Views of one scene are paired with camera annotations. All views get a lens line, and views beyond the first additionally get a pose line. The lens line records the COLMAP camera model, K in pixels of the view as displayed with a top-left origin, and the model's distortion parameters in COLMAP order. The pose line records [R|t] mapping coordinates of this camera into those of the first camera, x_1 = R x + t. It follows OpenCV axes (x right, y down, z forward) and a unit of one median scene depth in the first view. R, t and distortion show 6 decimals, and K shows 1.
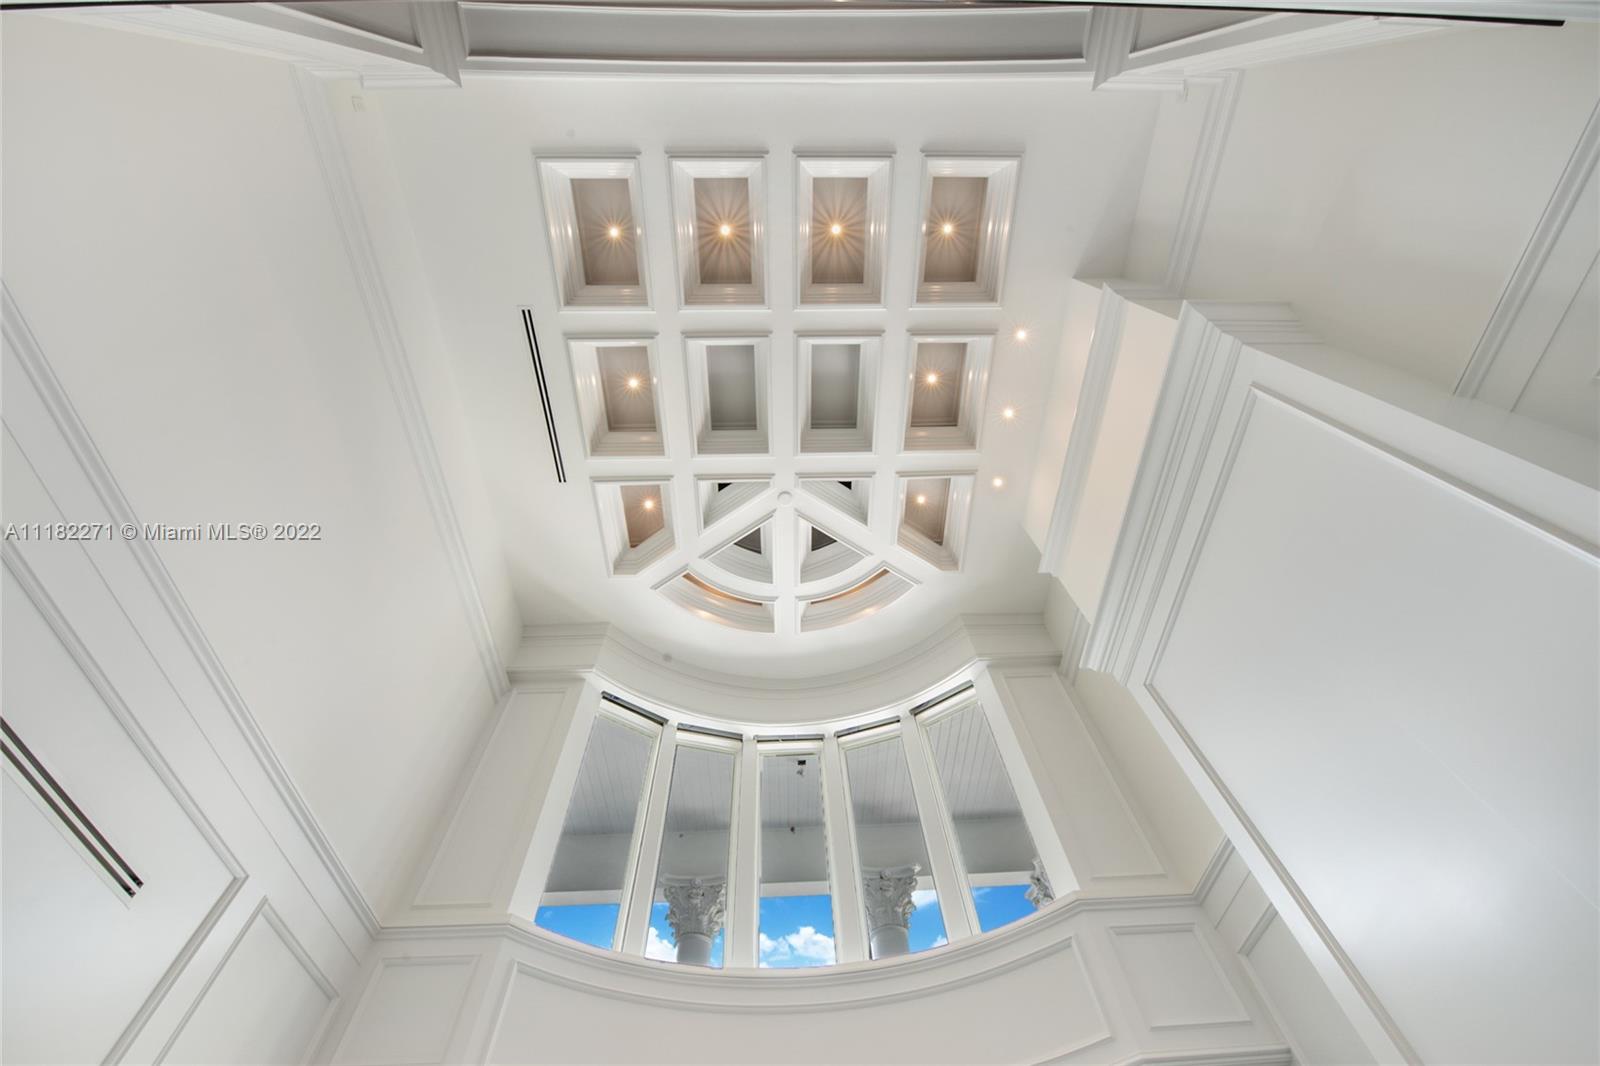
lens RADIAL K [[650.4, 0, 795.5], [0, 650.4, 532.3], [0, 0, 1]] dist [-0.018373, -0.000363]
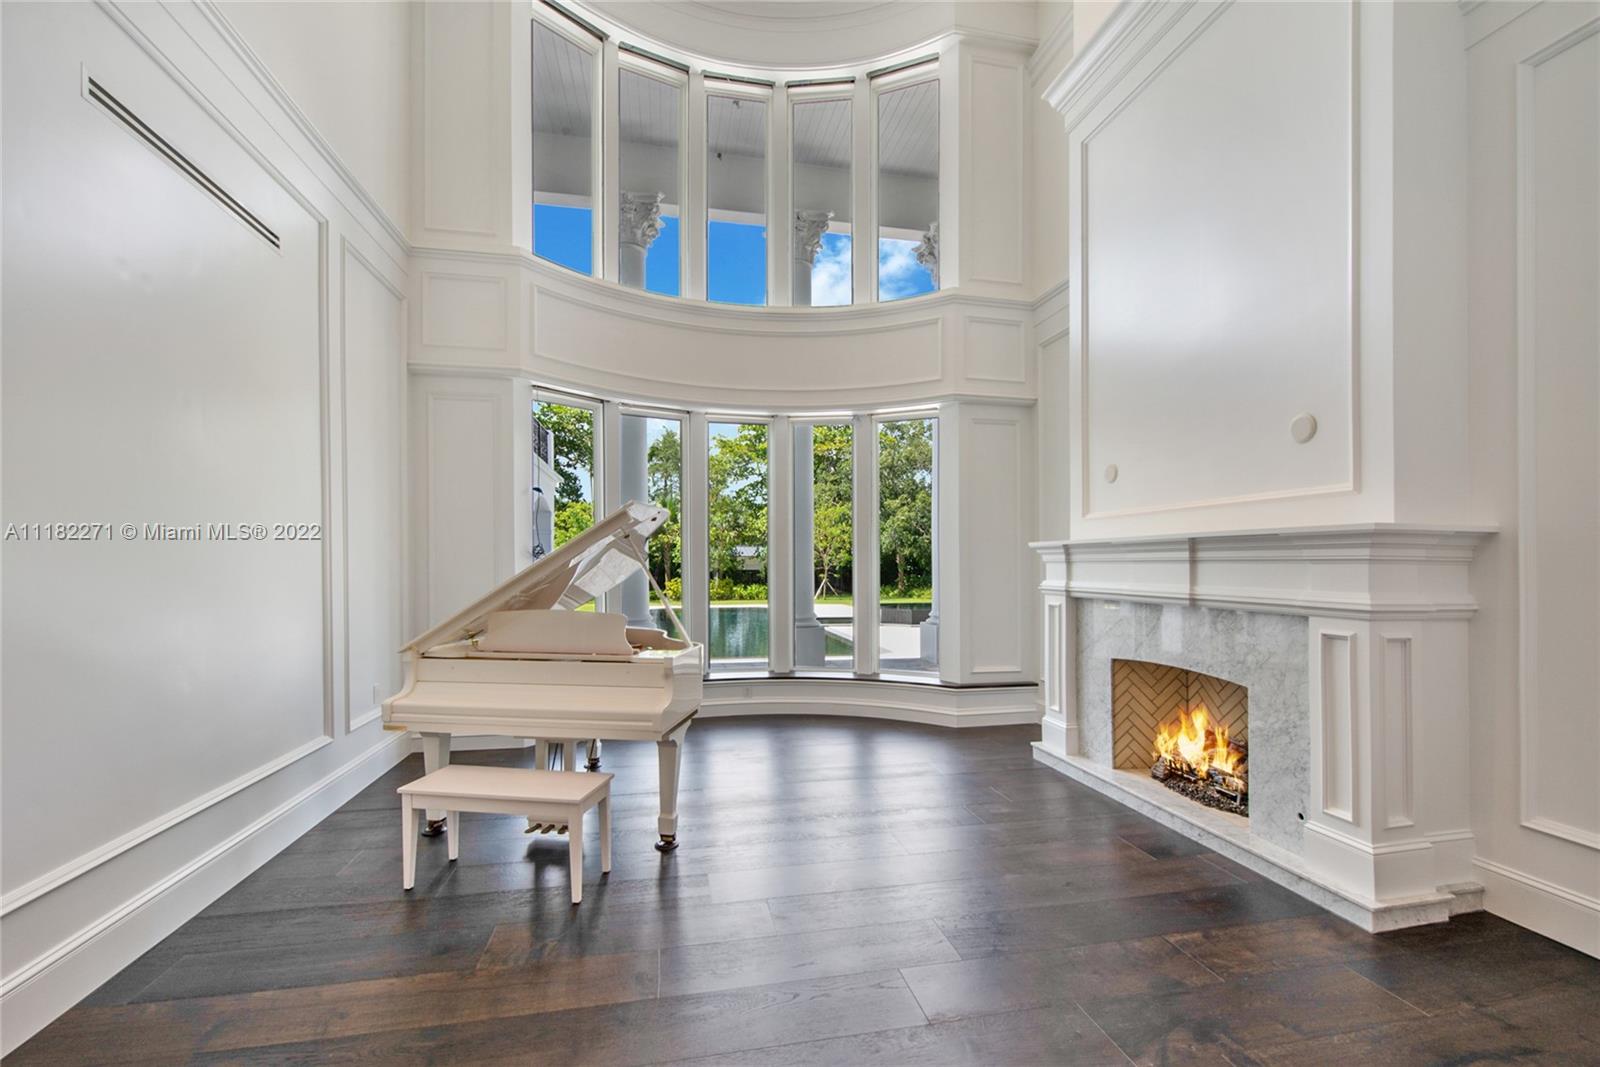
lens RADIAL K [[650.4, 0, 798.9], [0, 650.4, 550.6], [0, 0, 1]] dist [-0.018373, -0.000363]
pose [[0.979811, 0.050370, 0.193478, -0.076730], [-0.191215, 0.518655, 0.833327, -0.142559], [-0.058373, -0.853499, 0.517815, -0.098802]]
